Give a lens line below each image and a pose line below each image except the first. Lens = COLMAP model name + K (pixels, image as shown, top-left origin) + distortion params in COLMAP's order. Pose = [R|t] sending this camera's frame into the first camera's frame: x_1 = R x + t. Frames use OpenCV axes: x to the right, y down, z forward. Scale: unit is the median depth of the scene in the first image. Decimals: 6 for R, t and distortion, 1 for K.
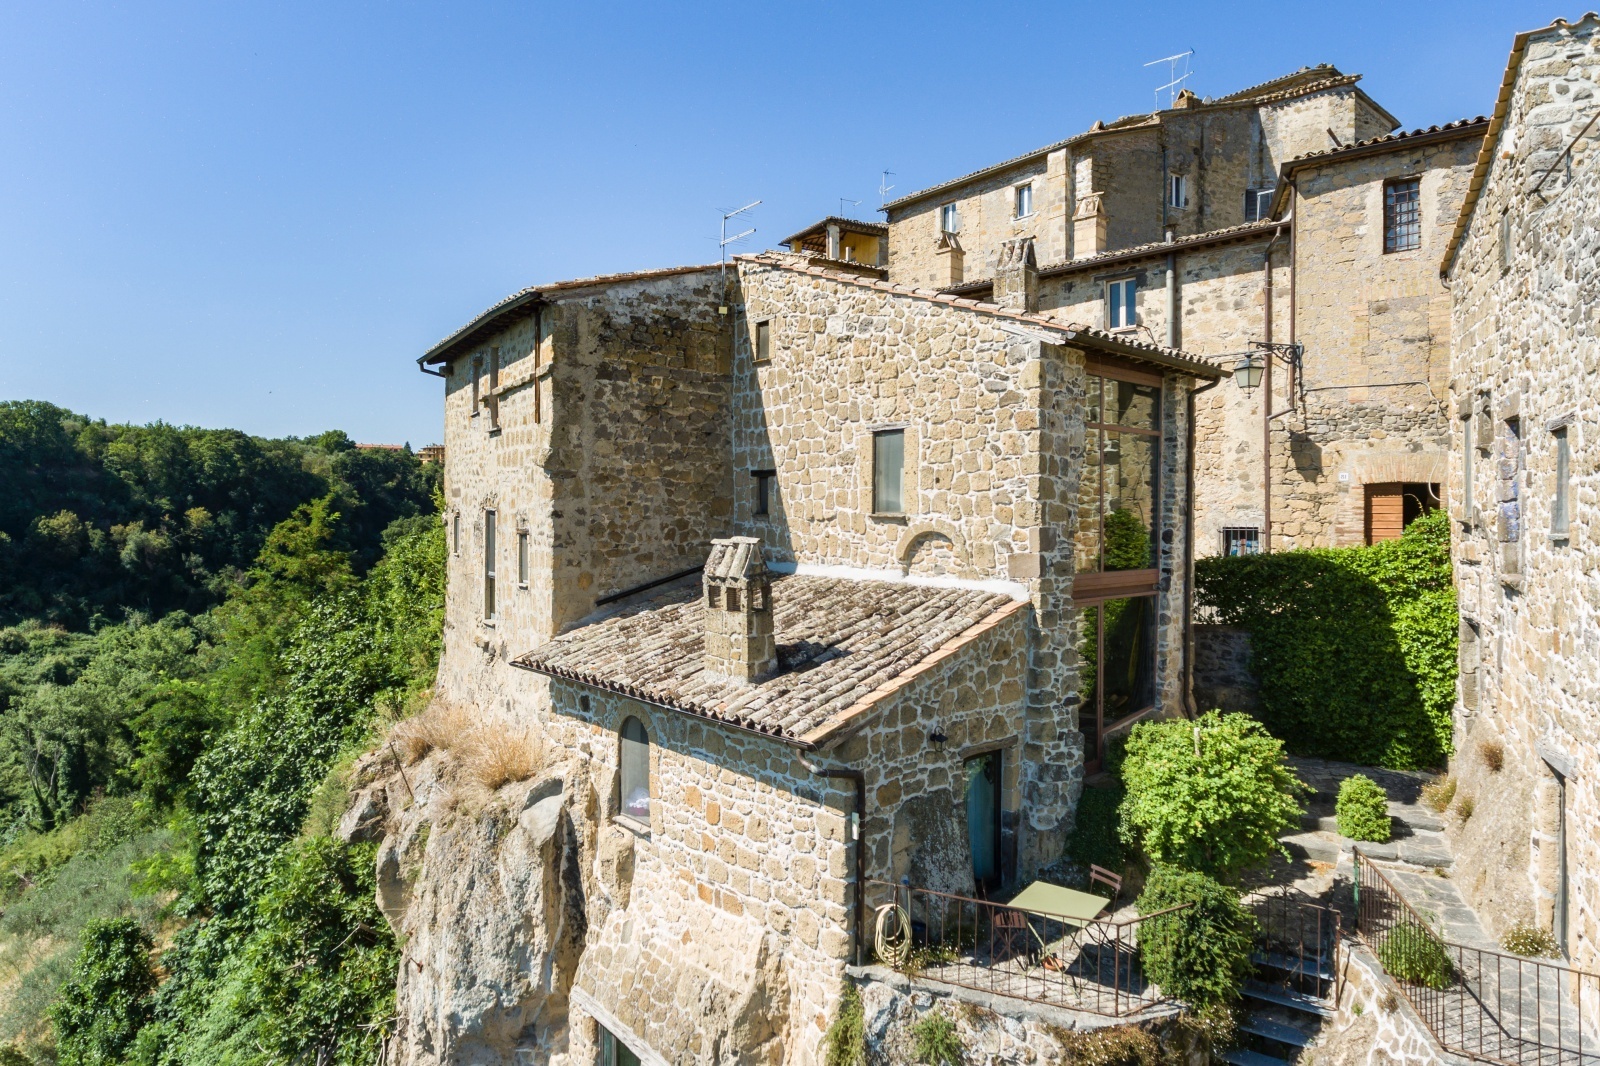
lens RADIAL K [[959.6, 0, 808.9], [0, 959.6, 516.4], [0, 0, 1]] dist [-0.000410, -0.003844]
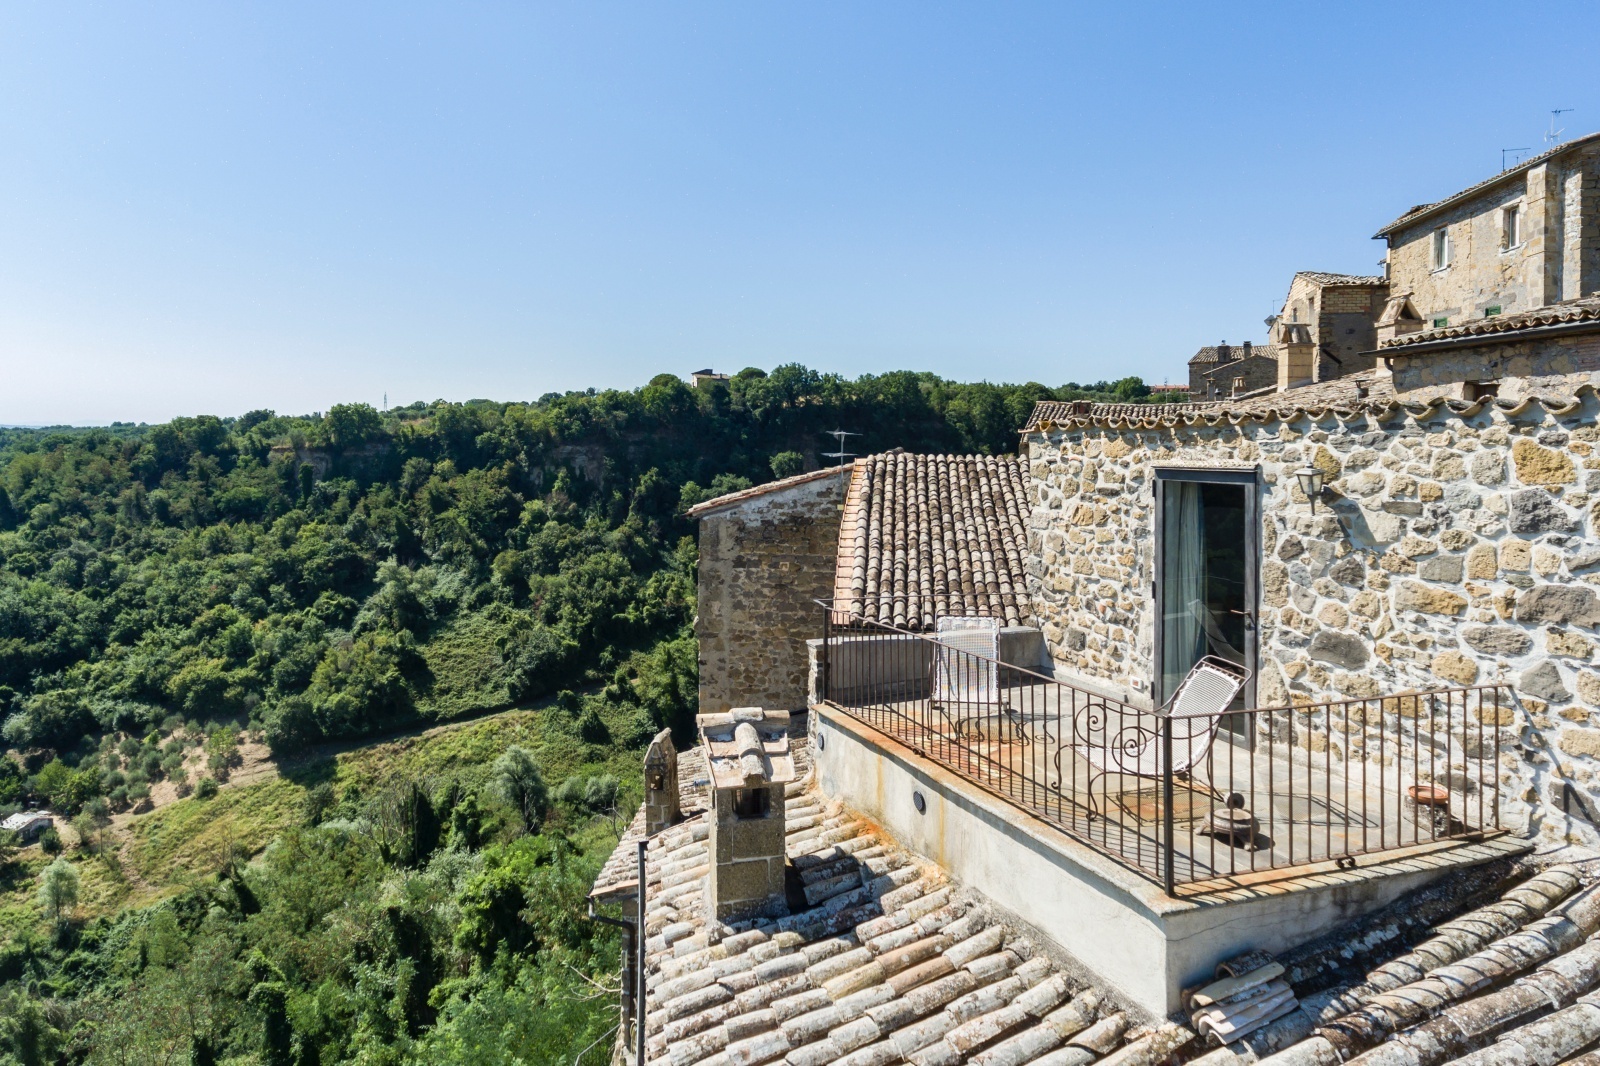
lens RADIAL K [[959.6, 0, 789.6], [0, 959.6, 445.1], [0, 0, 1]] dist [-0.000410, -0.003844]
pose [[0.664409, 0.009267, -0.747312, 0.867061], [-0.005875, 0.999957, 0.007177, -0.325688], [0.747346, -0.000378, 0.664435, 0.113295]]
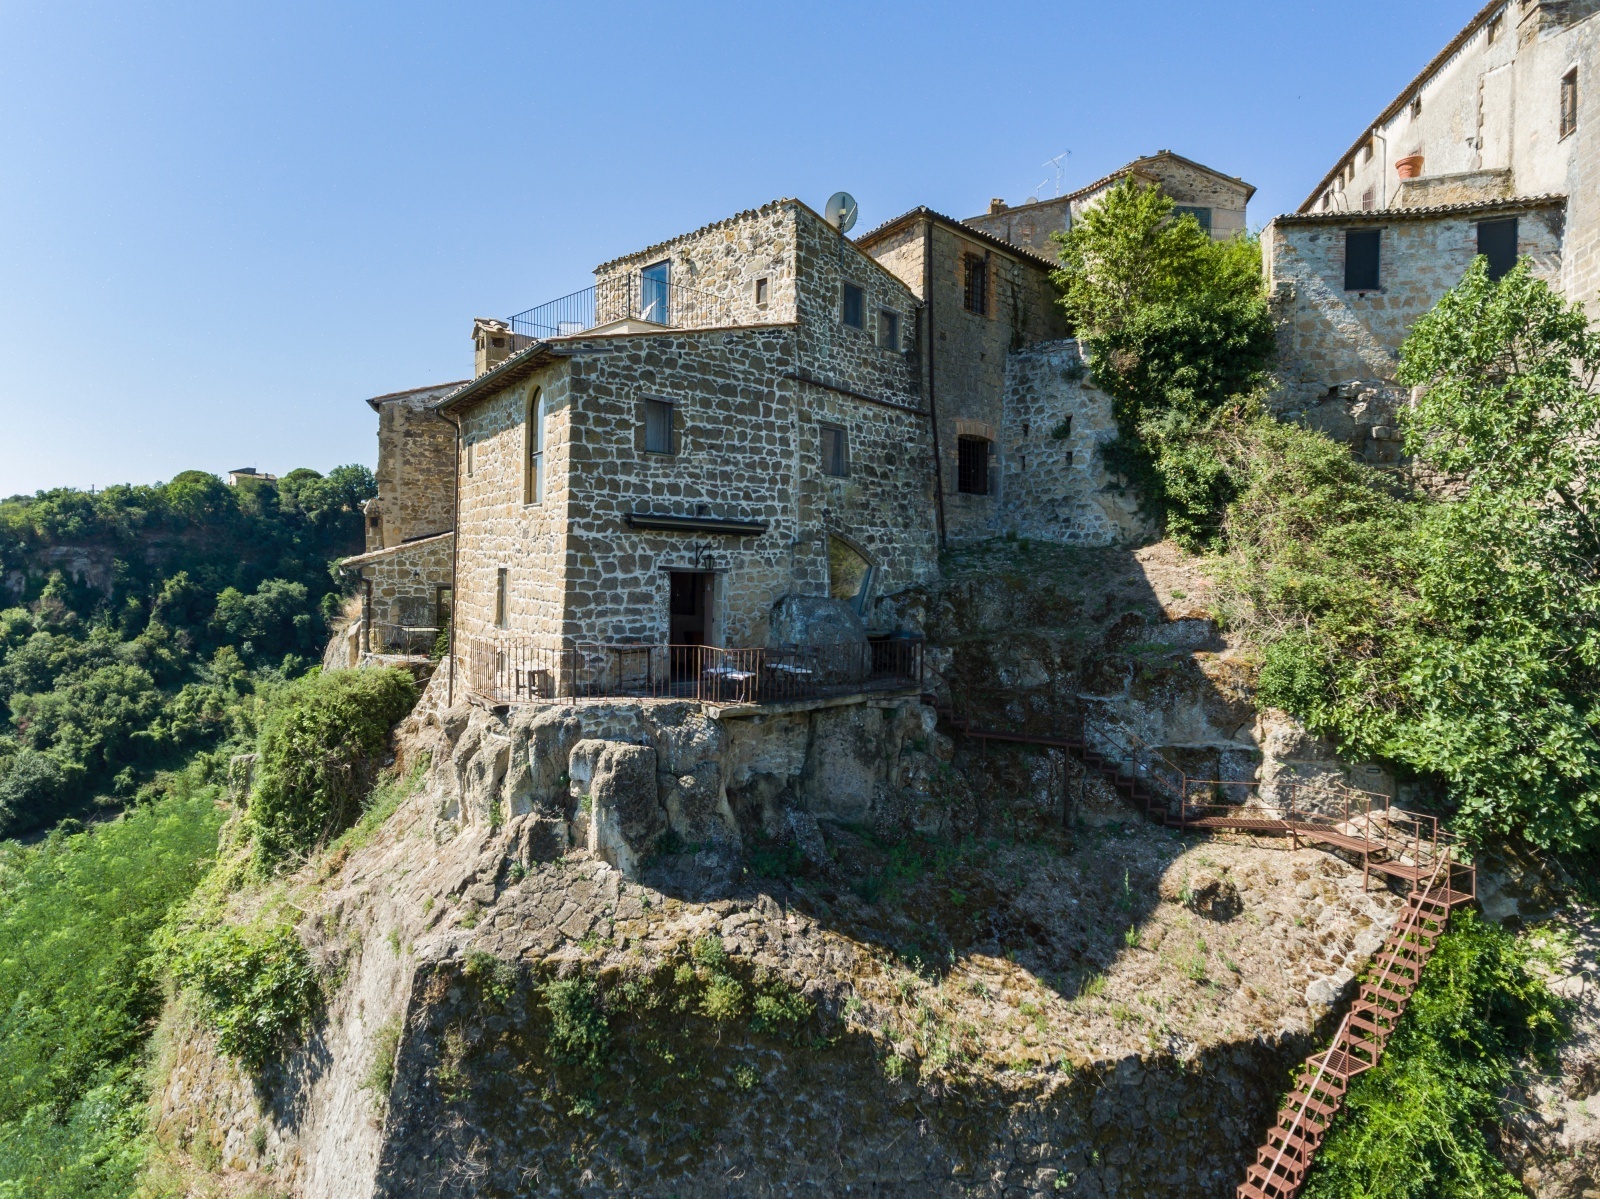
lens RADIAL K [[951.5, 0, 810.7], [0, 951.5, 584.8], [0, 0, 1]] dist [0.001493, -0.005305]
pose [[0.927831, 0.015406, -0.372683, 1.393334], [-0.013337, 0.999878, 0.008128, 0.155446], [0.372762, -0.002571, 0.927923, -0.633654]]
